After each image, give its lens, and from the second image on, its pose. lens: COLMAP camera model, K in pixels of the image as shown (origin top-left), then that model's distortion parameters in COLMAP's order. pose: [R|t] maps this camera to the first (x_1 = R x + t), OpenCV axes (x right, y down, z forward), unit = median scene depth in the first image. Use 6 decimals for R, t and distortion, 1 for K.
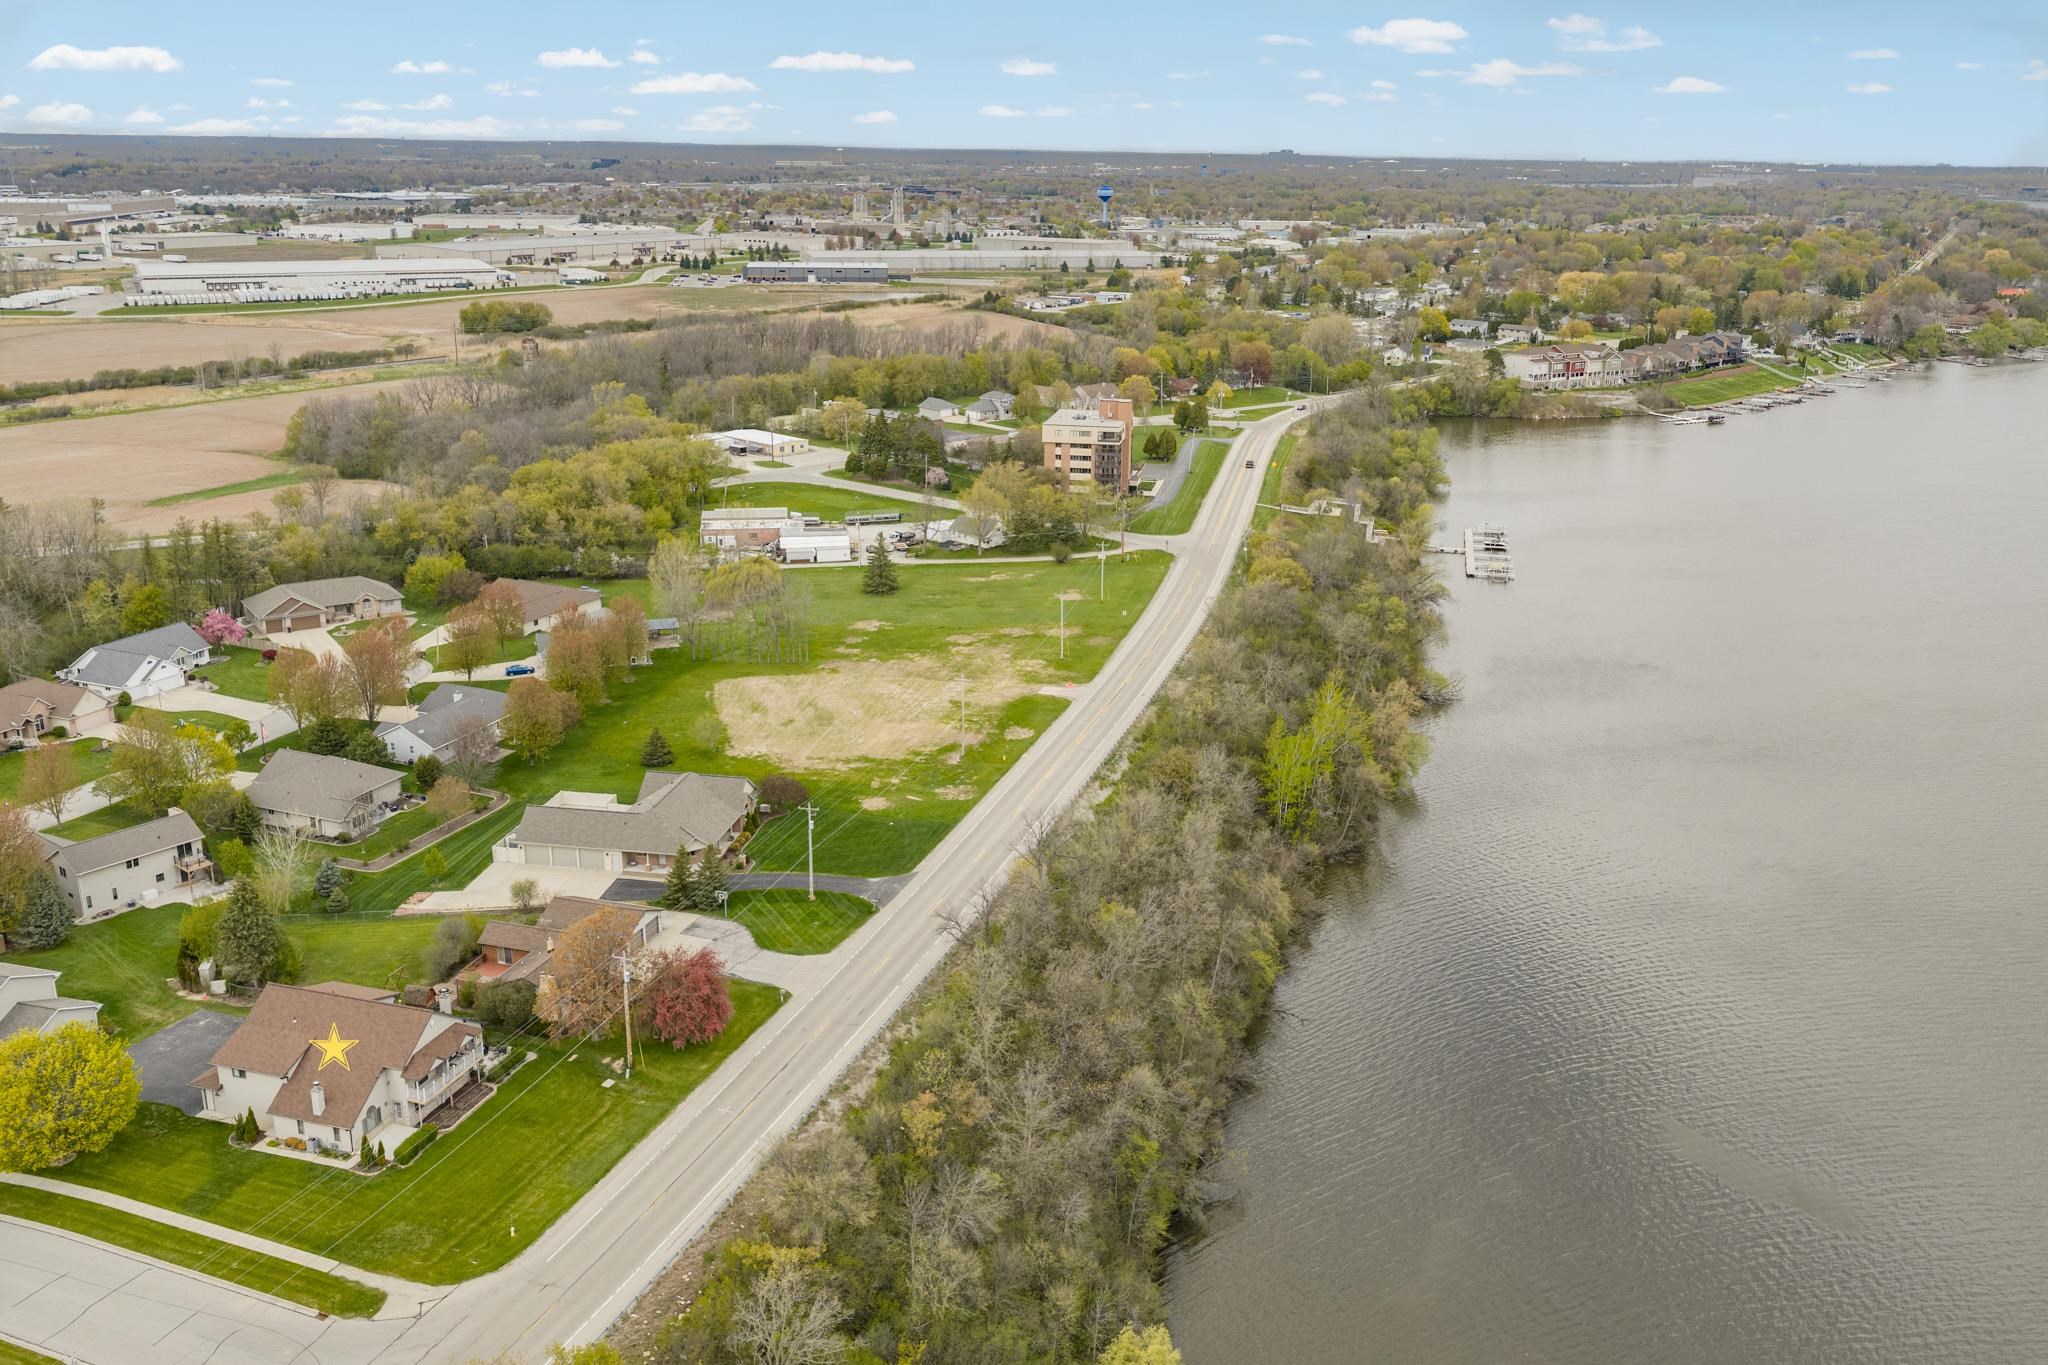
lens RADIAL K [[1717.8, 0, 1024.0], [0, 1717.8, 682.5], [0, 0, 1]] dist [0.013844, -0.032977]
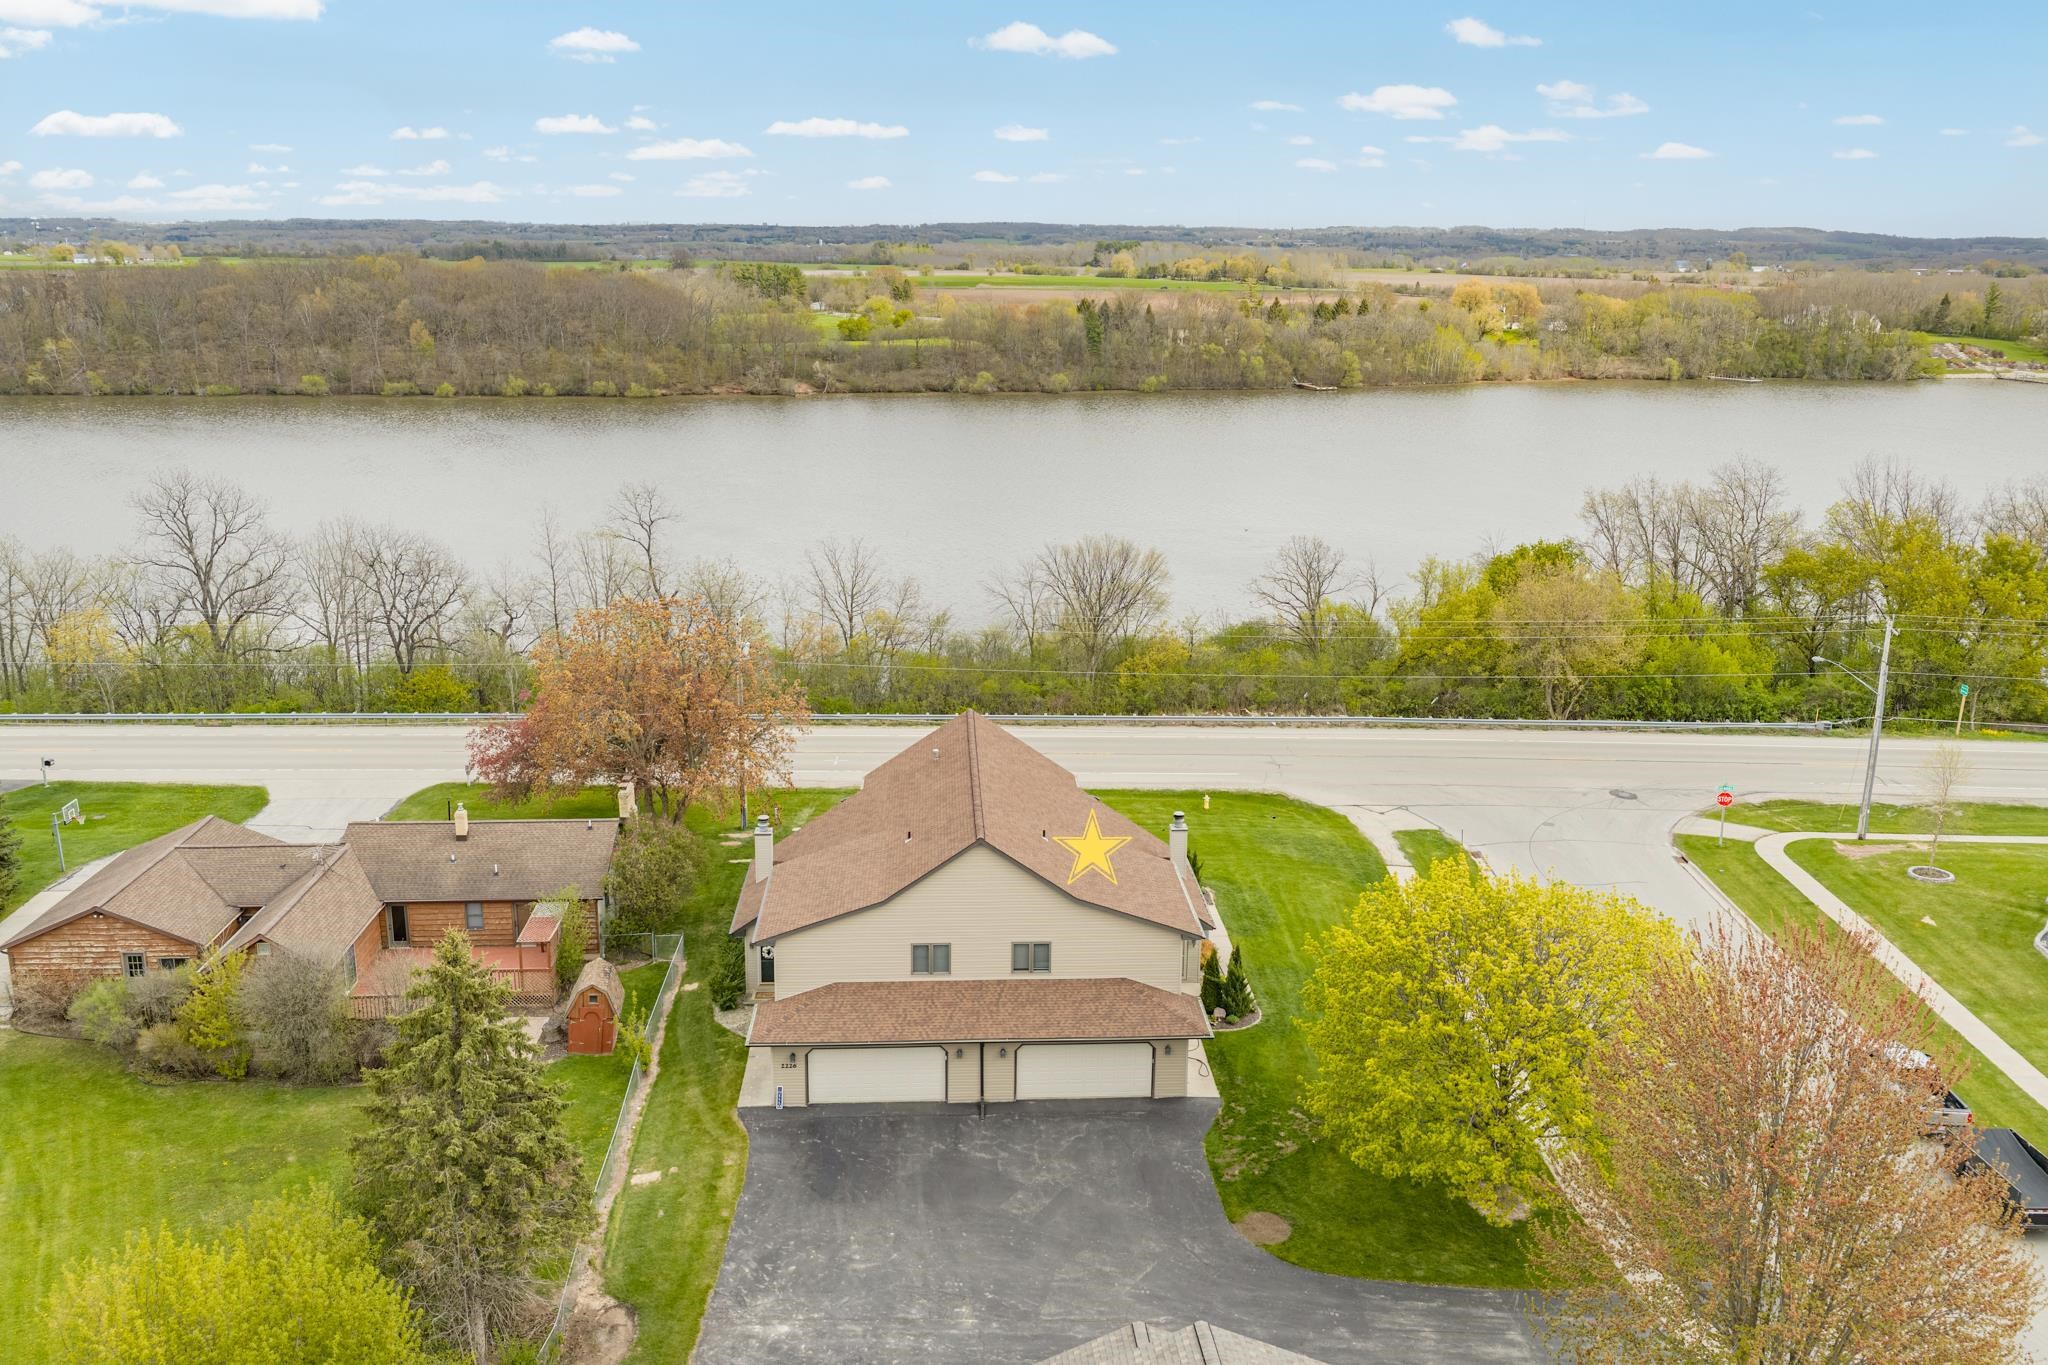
lens RADIAL K [[1717.8, 0, 1024.0], [0, 1717.8, 682.5], [0, 0, 1]] dist [0.013844, -0.032977]
pose [[-0.365641, -0.233249, 0.901056, -0.470506], [0.267130, 0.901064, 0.341651, 0.008035], [-0.891599, 0.365620, -0.267158, 0.651948]]
